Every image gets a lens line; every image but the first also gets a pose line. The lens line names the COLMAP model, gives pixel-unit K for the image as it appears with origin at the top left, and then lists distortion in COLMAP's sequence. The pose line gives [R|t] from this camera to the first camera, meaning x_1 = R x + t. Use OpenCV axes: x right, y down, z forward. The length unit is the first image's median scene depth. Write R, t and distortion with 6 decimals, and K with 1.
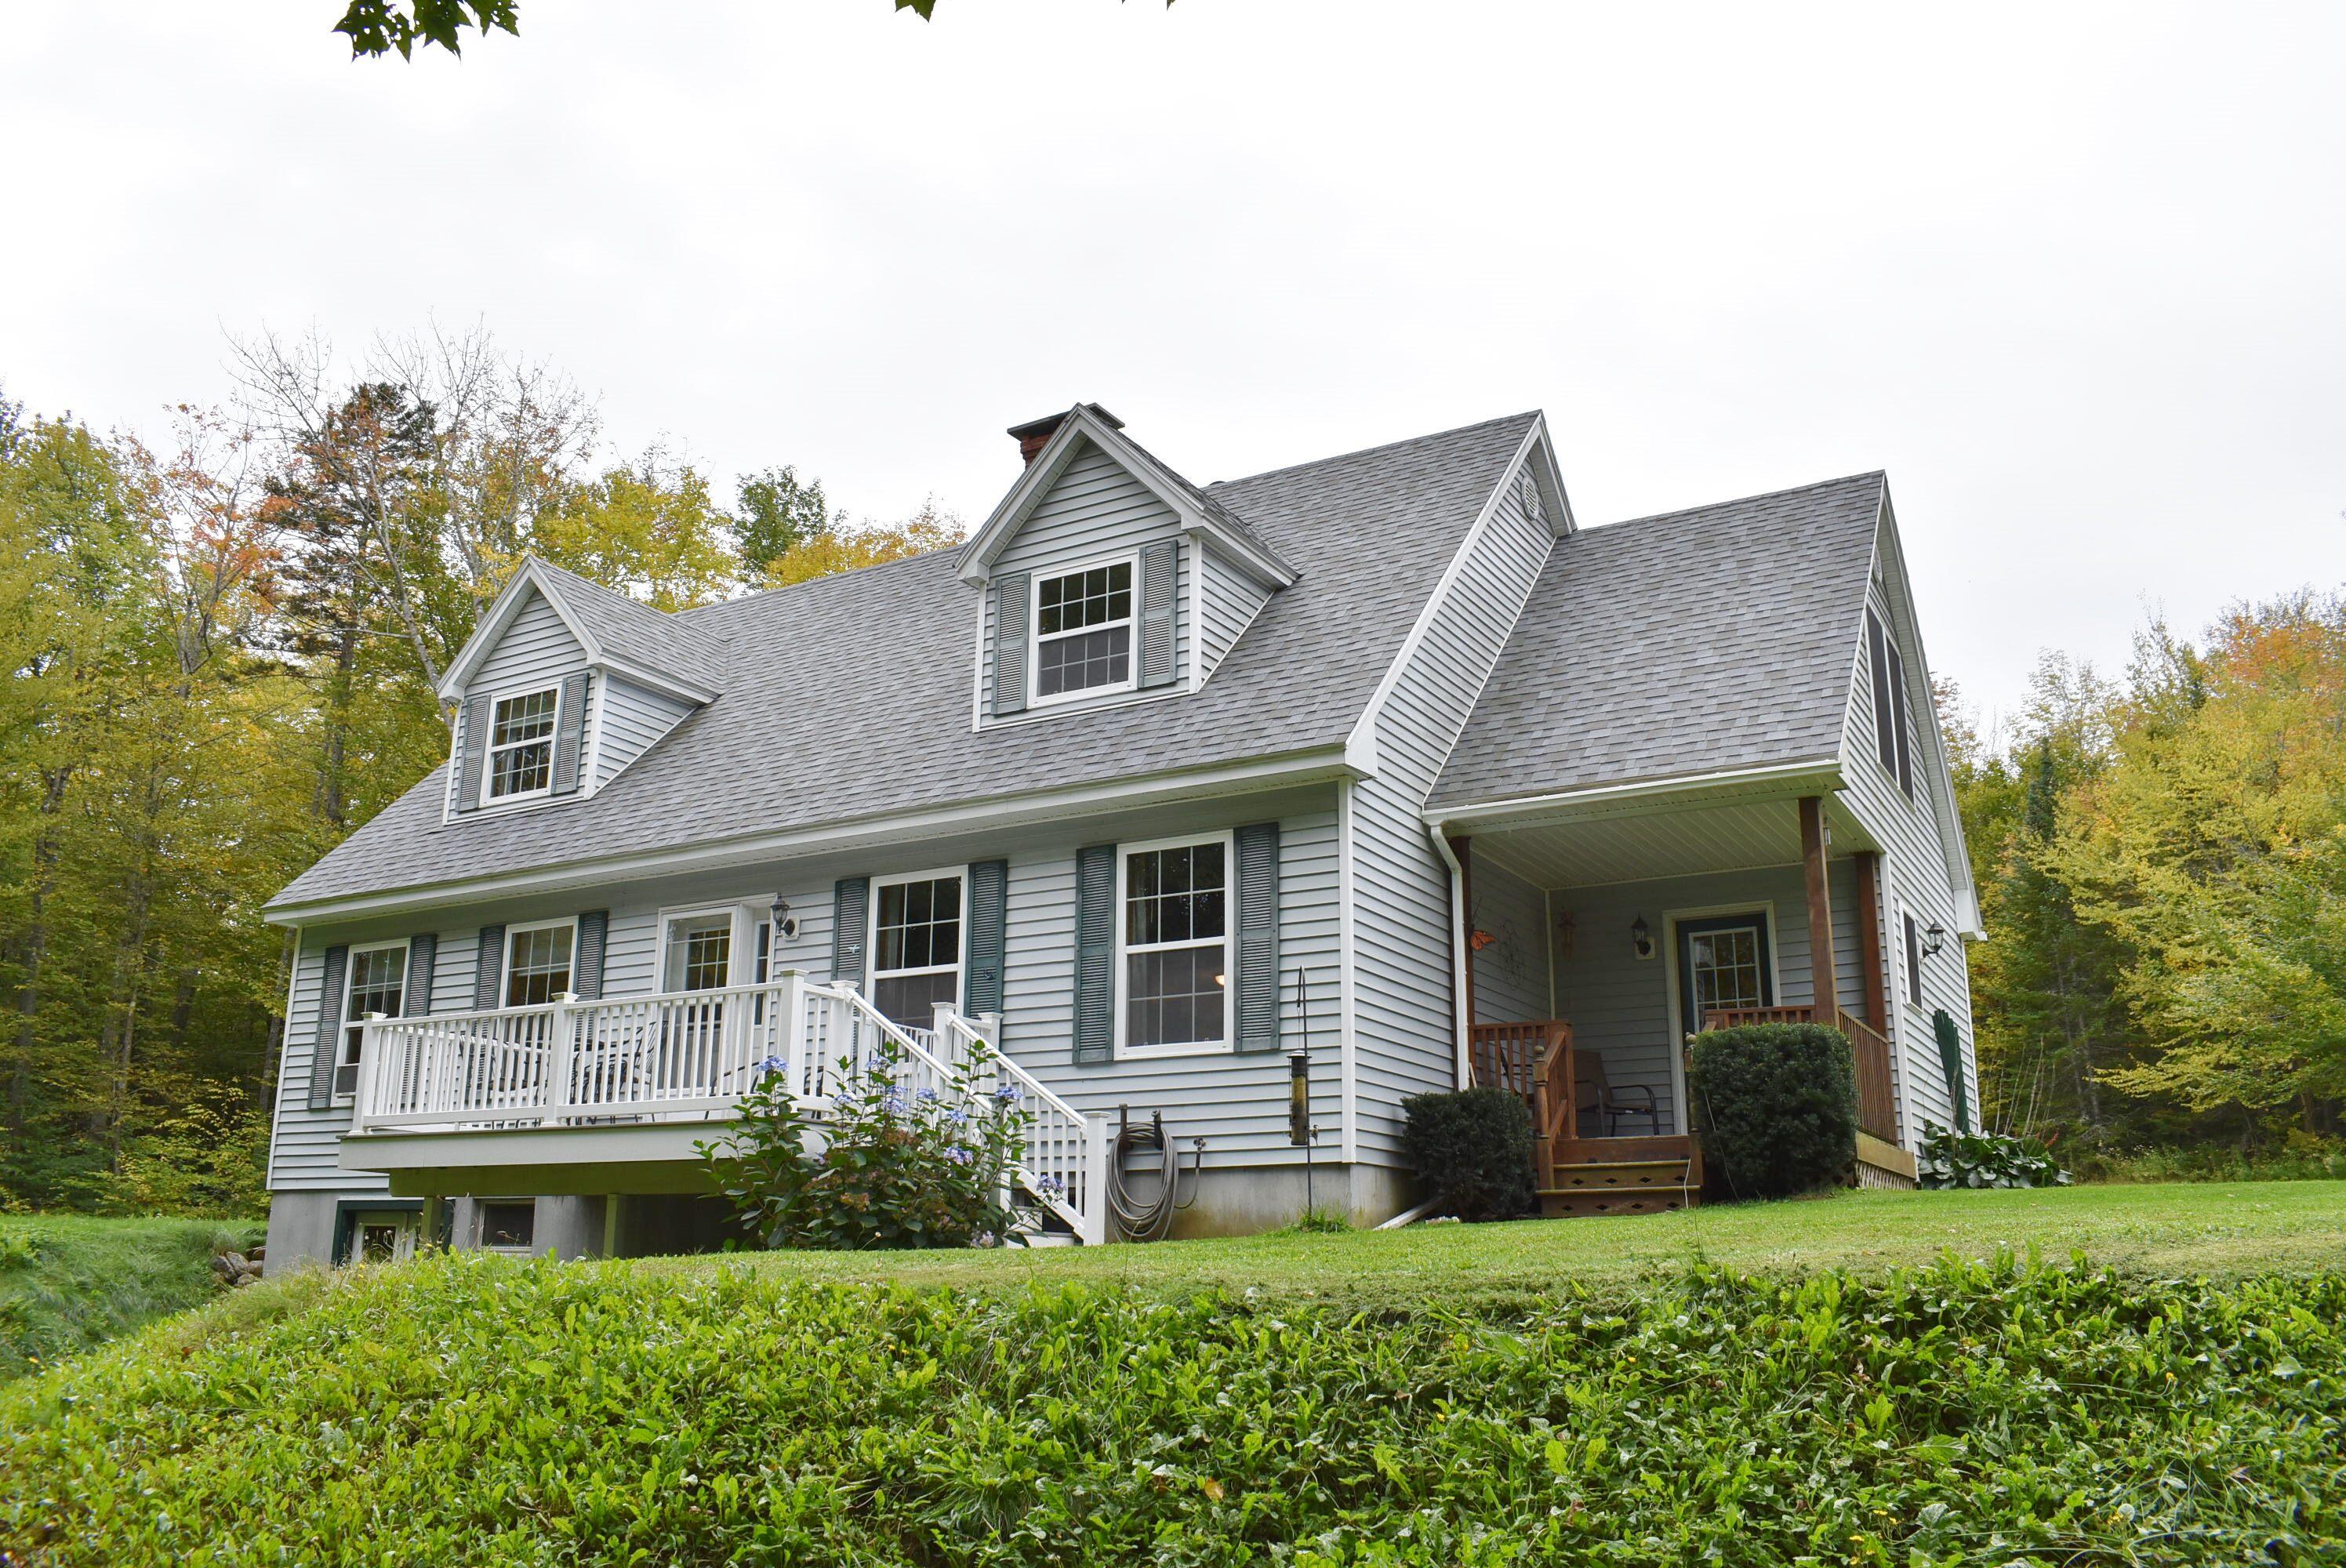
lens RADIAL K [[1843.6, 0, 1175.0], [0, 1843.6, 783.6], [0, 0, 1]] dist [-0.090674, 0.013445]
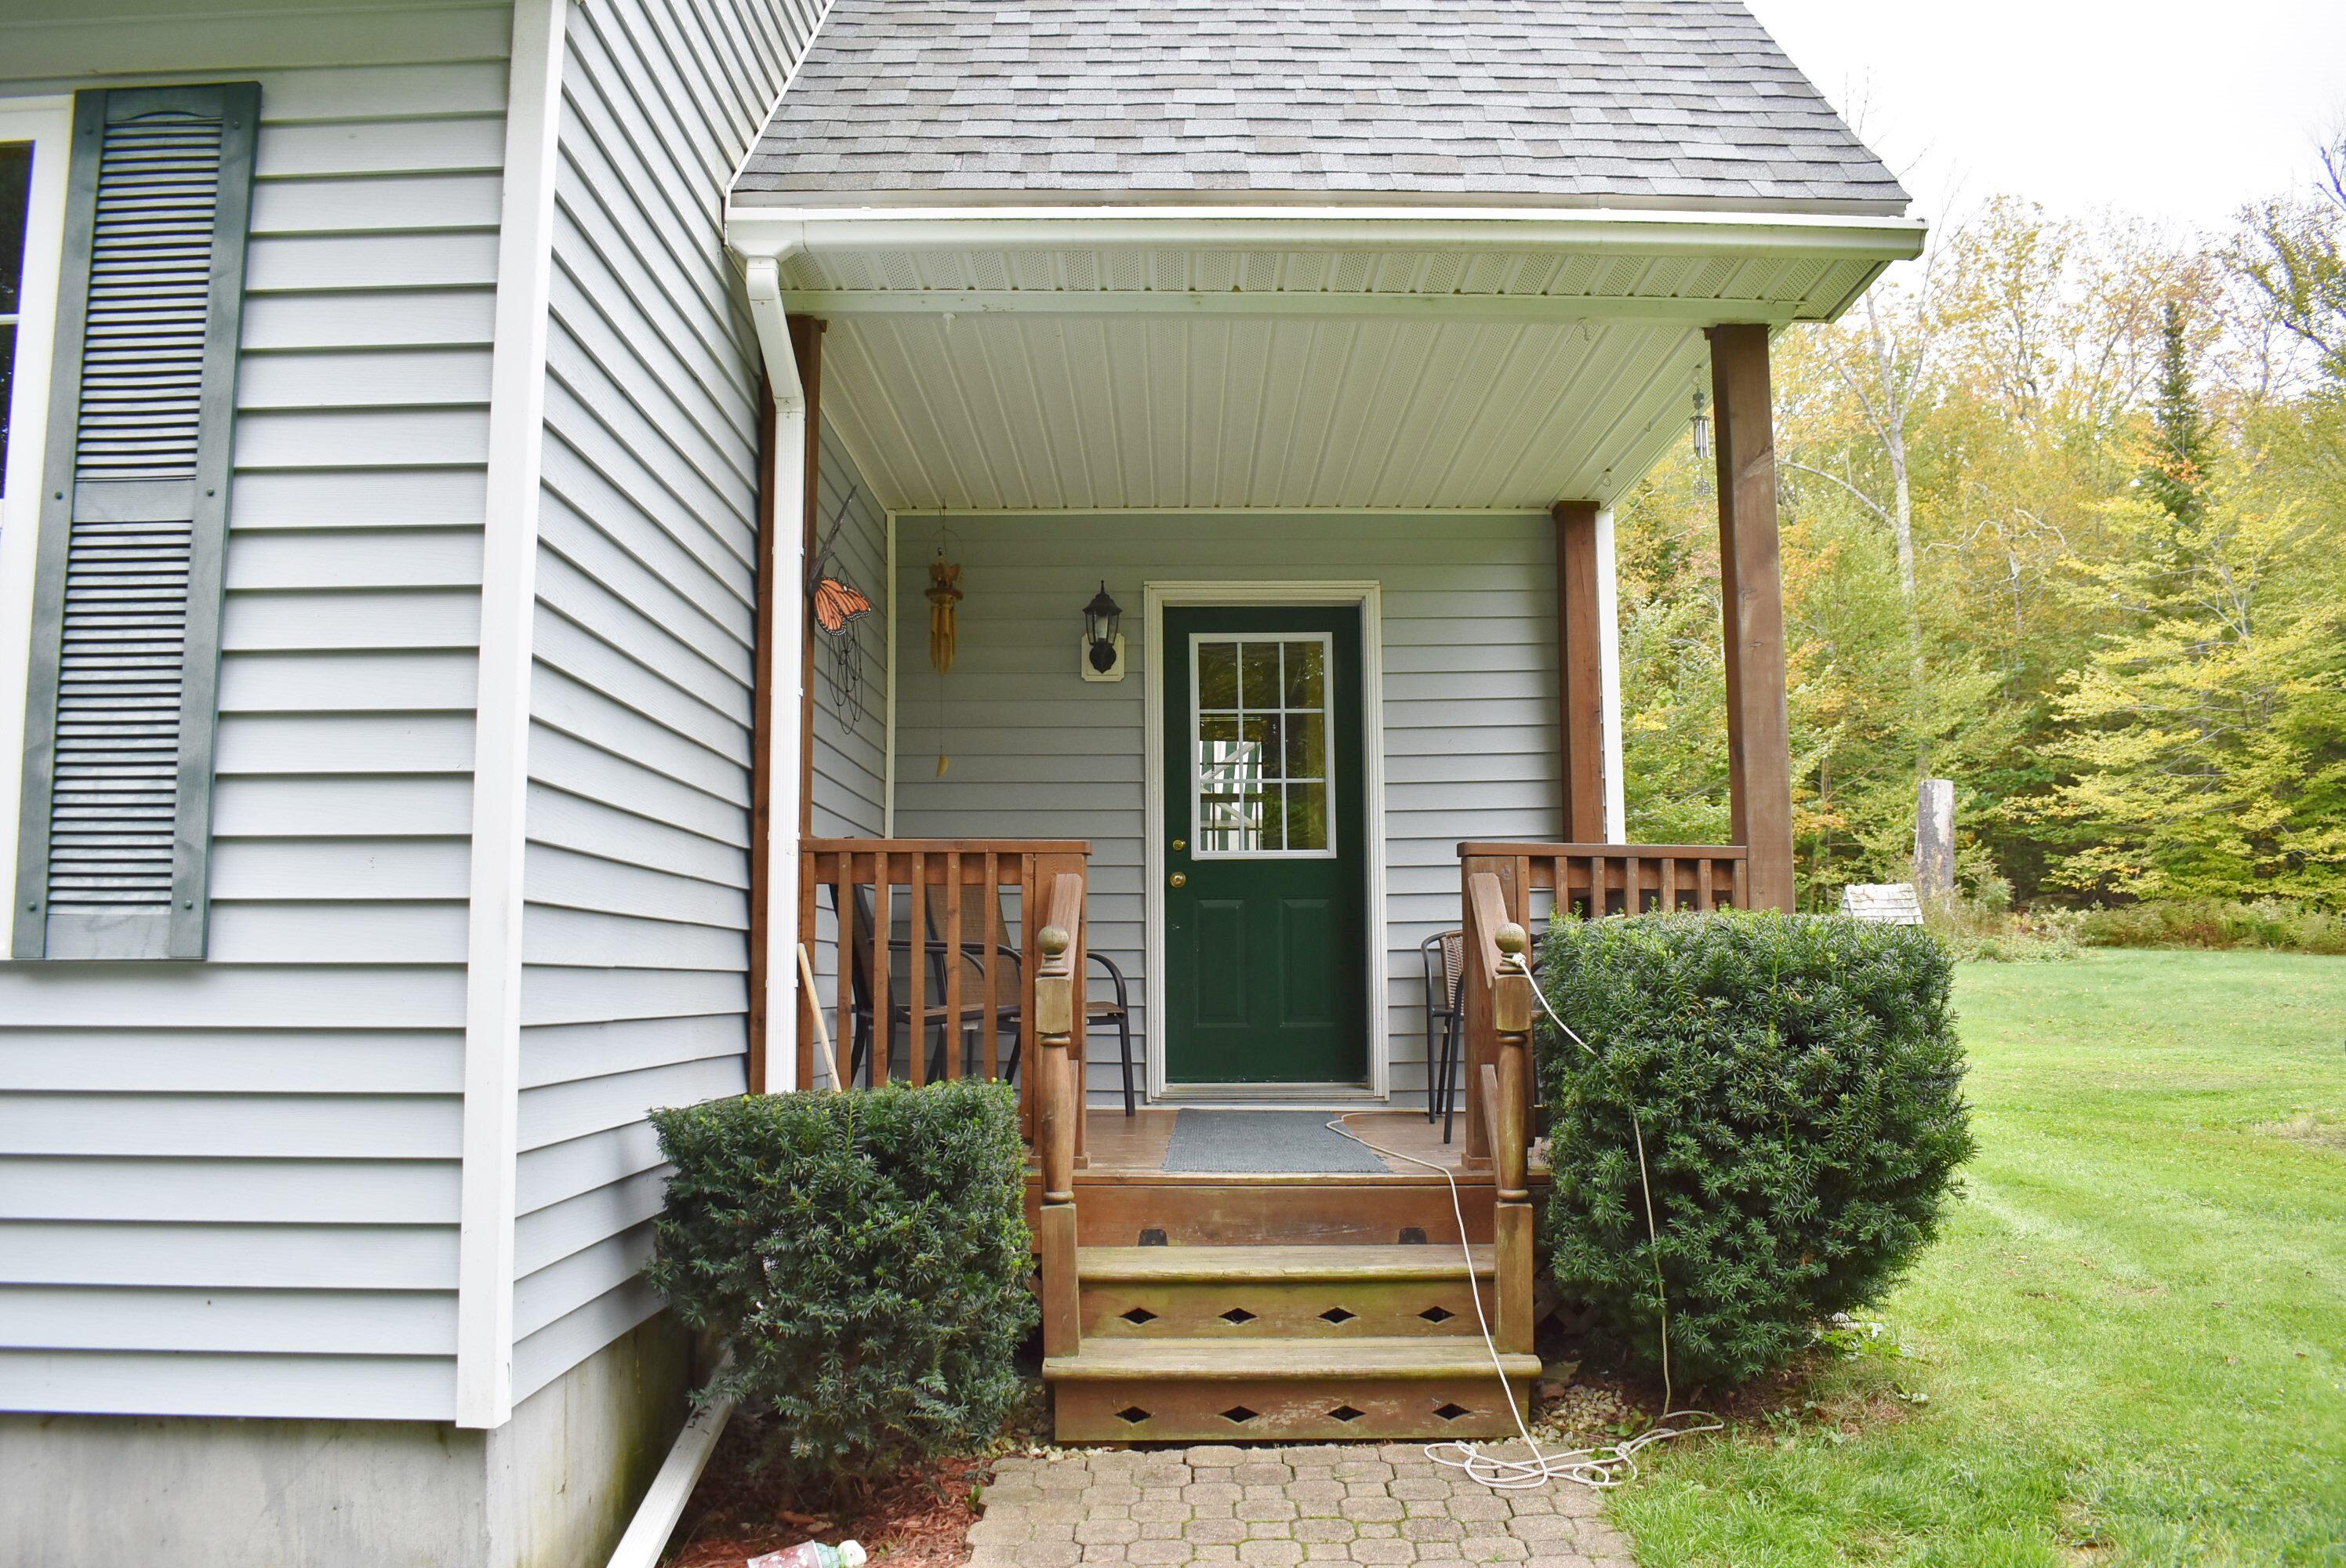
lens RADIAL K [[1843.6, 0, 1182.8], [0, 1843.6, 789.3], [0, 0, 1]] dist [-0.090674, 0.013445]
pose [[0.860612, 0.040410, 0.507656, 0.041771], [-0.124547, 0.983277, 0.132871, 0.065273], [-0.493797, -0.177578, 0.851252, 0.659812]]
